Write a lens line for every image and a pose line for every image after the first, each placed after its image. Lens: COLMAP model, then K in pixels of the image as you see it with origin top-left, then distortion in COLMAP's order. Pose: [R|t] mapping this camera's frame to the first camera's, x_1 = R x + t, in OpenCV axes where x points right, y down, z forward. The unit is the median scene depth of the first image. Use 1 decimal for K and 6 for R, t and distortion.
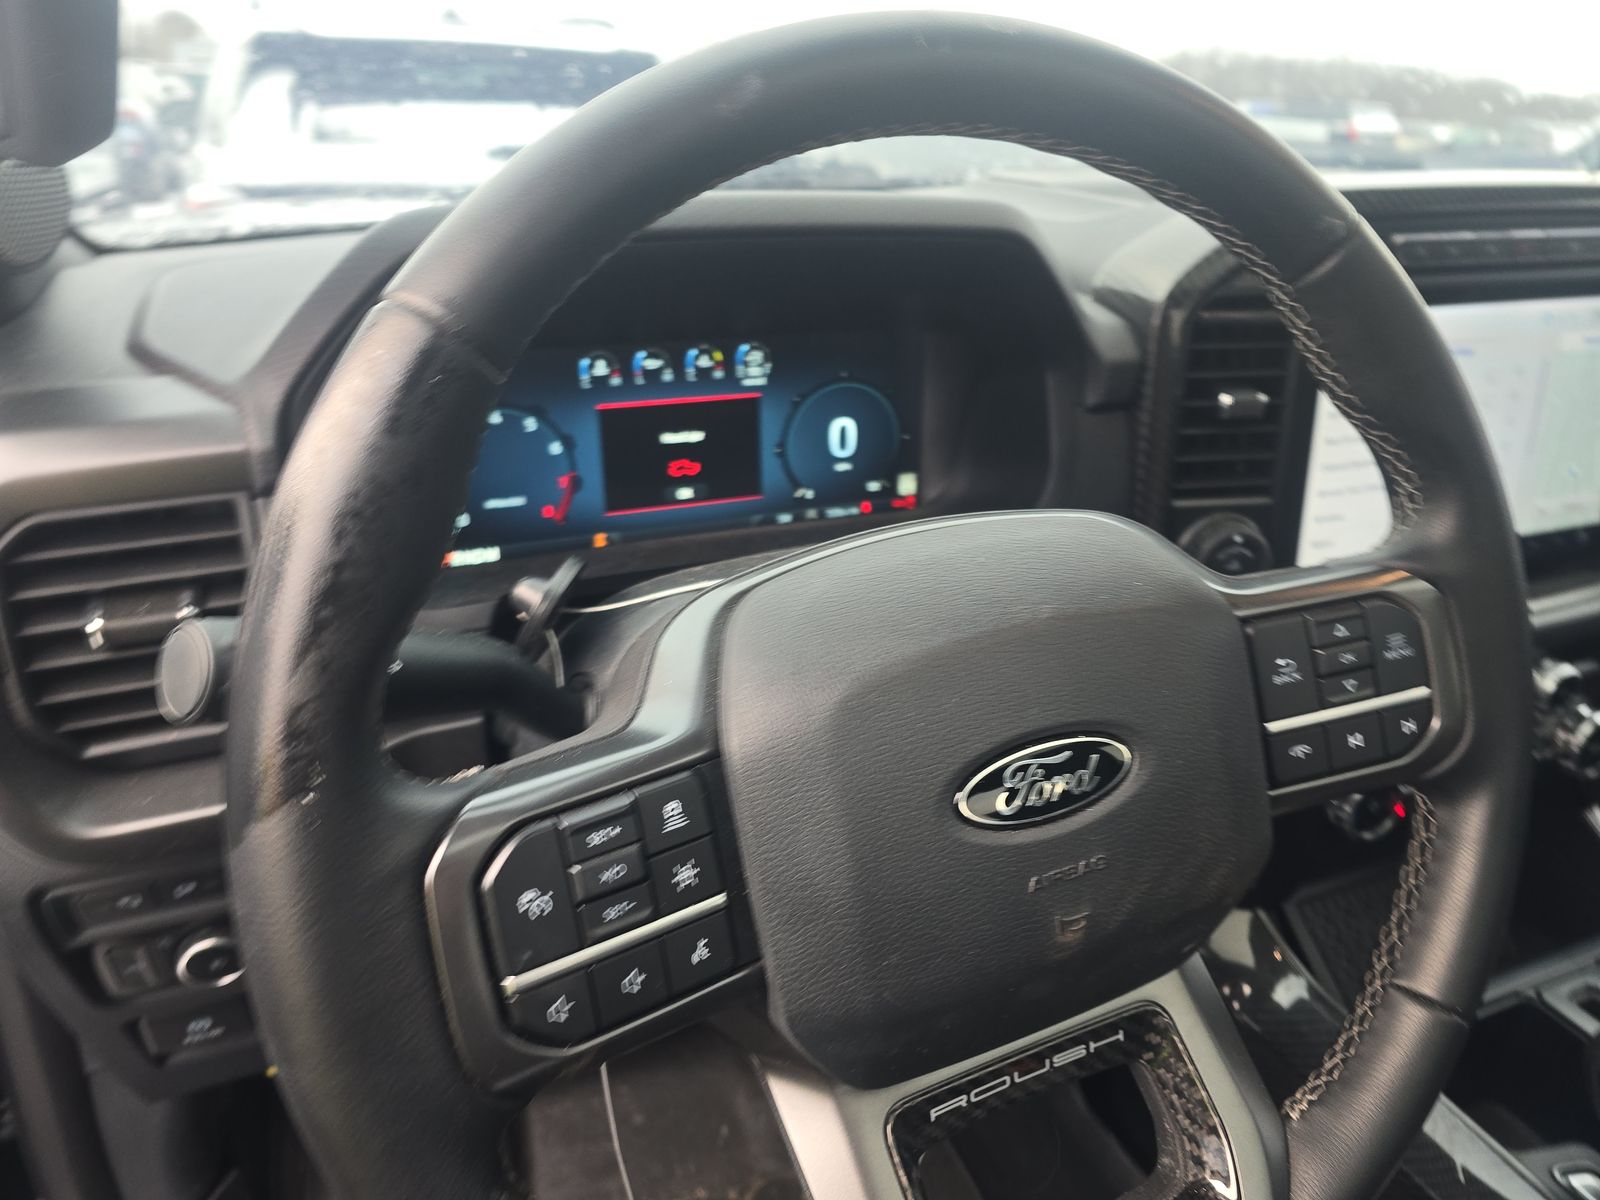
lens RADIAL K [[1191.8, 0, 868.6], [0, 1191.8, 659.2], [0, 0, 1]] dist [0.082336, -0.094070]
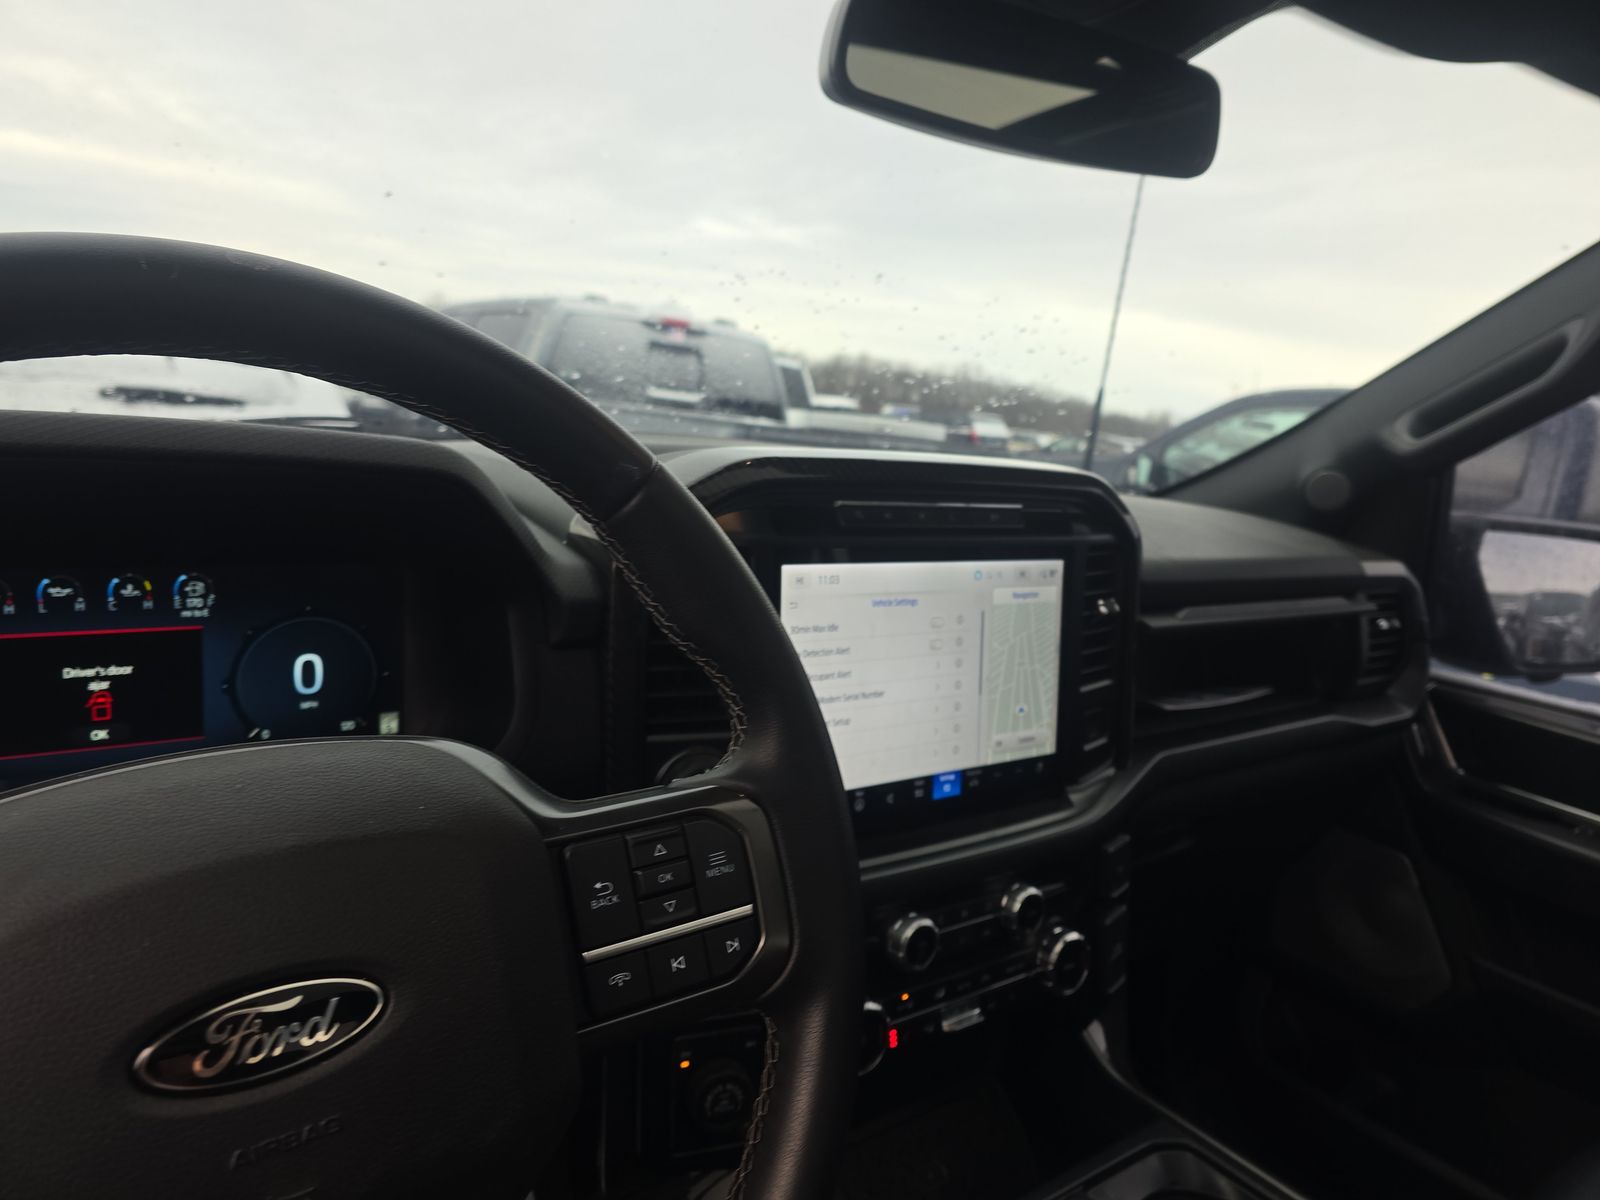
lens RADIAL K [[1191.8, 0, 868.6], [0, 1191.8, 659.2], [0, 0, 1]] dist [0.082336, -0.094070]
pose [[0.962147, 0.008567, 0.272397, 0.154545], [0.048572, 0.978113, -0.202326, 0.016385], [-0.268168, 0.207898, 0.940672, -0.006709]]
